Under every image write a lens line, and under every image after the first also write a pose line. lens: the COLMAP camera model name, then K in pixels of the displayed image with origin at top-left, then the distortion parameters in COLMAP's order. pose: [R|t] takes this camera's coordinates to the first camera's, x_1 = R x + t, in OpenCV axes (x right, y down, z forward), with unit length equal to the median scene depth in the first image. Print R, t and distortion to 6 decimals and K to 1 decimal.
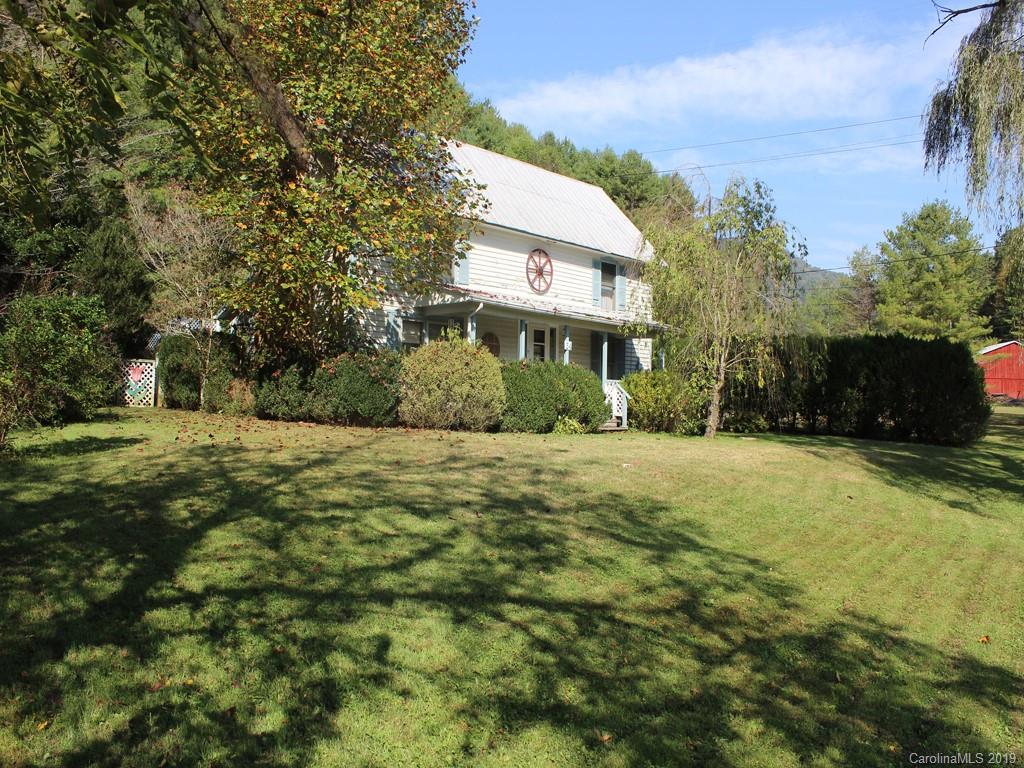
lens RADIAL K [[846.7, 0, 516.5], [0, 846.7, 386.4], [0, 0, 1]] dist [-0.167976, 0.146022]
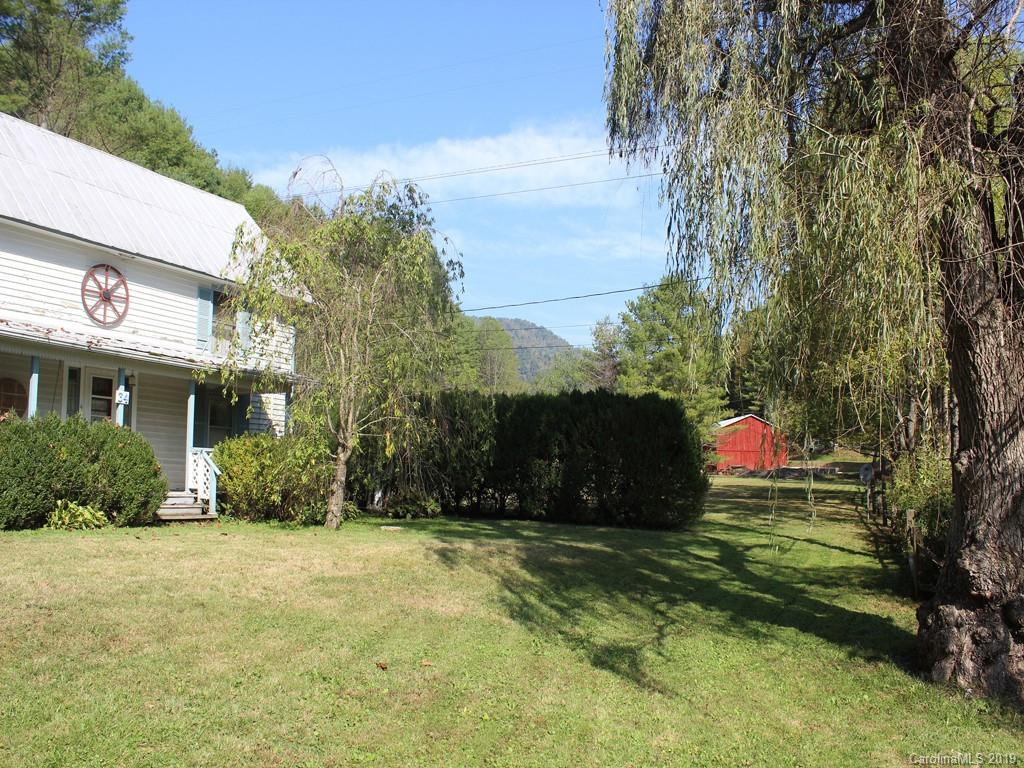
lens RADIAL K [[846.7, 0, 516.5], [0, 846.7, 386.4], [0, 0, 1]] dist [-0.167976, 0.146022]
pose [[0.963309, 0.012158, 0.268119, 0.184520], [0.012738, 0.995777, -0.090921, 0.007621], [-0.268092, 0.091001, 0.959086, 0.260142]]
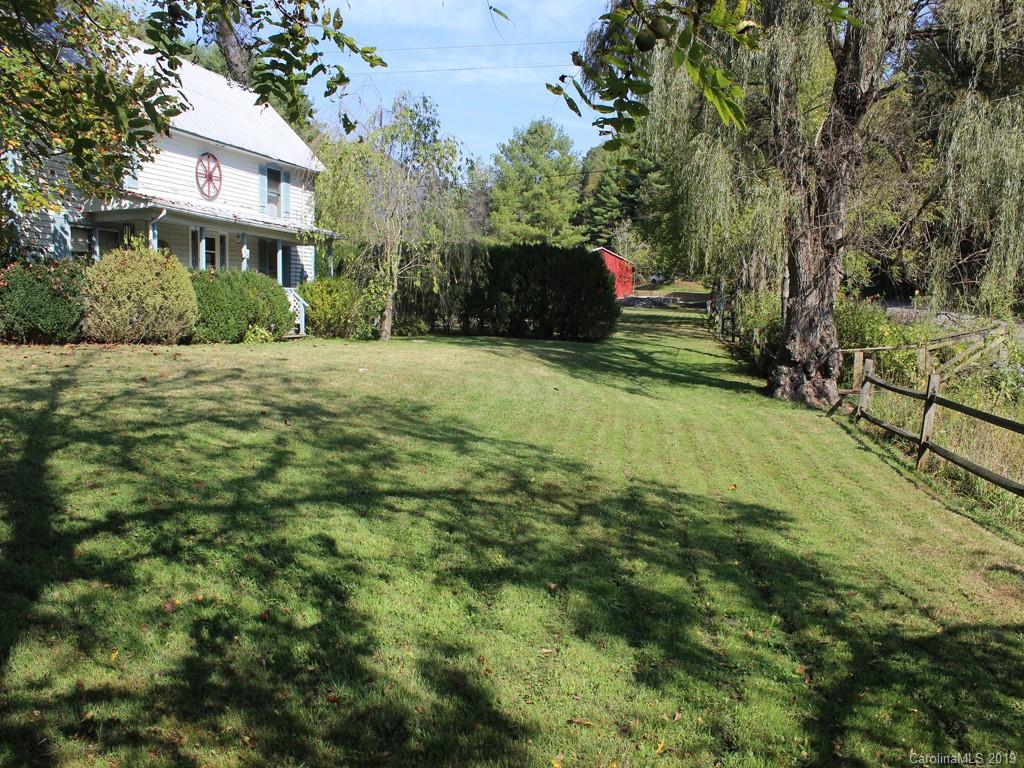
lens RADIAL K [[849.1, 0, 510.6], [0, 849.1, 360.6], [0, 0, 1]] dist [-0.171668, 0.152338]
pose [[0.897967, -0.046522, 0.437597, -0.089535], [0.010154, 0.996322, 0.085086, -0.003488], [-0.439946, -0.071961, 0.895137, -0.013917]]
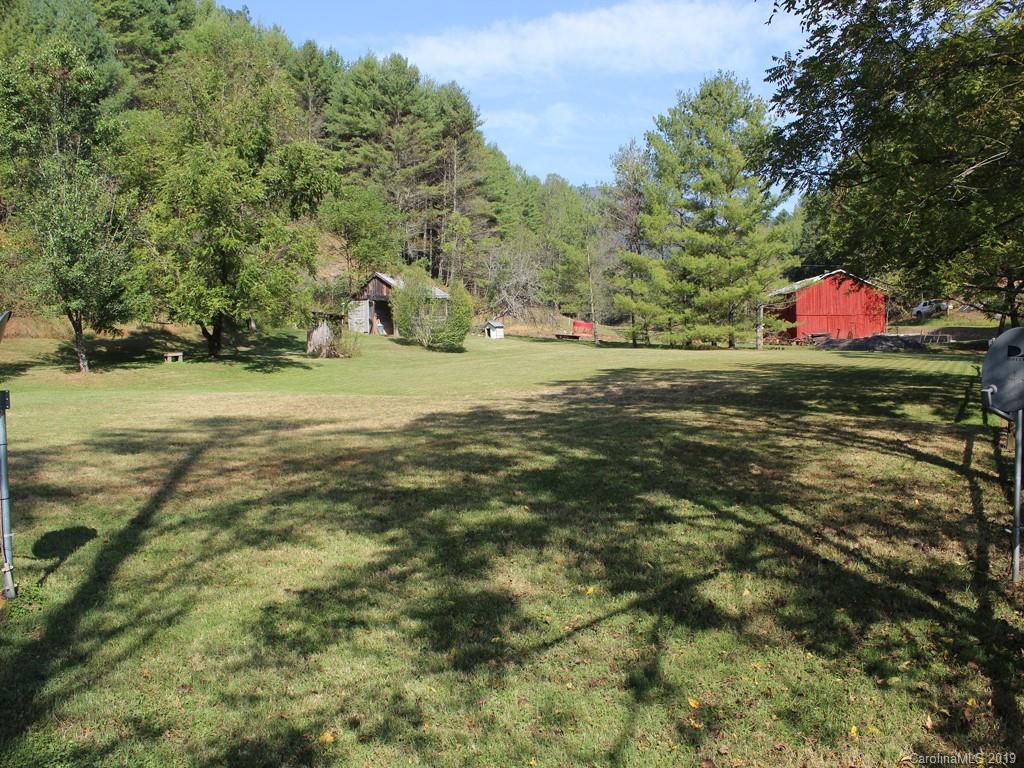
lens RADIAL K [[846.7, 0, 516.5], [0, 846.7, 386.4], [0, 0, 1]] dist [-0.167976, 0.146022]
pose [[0.988637, -0.046383, 0.142986, 0.730906], [0.038724, 0.997685, 0.055894, 0.015300], [-0.145248, -0.049722, 0.988145, 0.951714]]
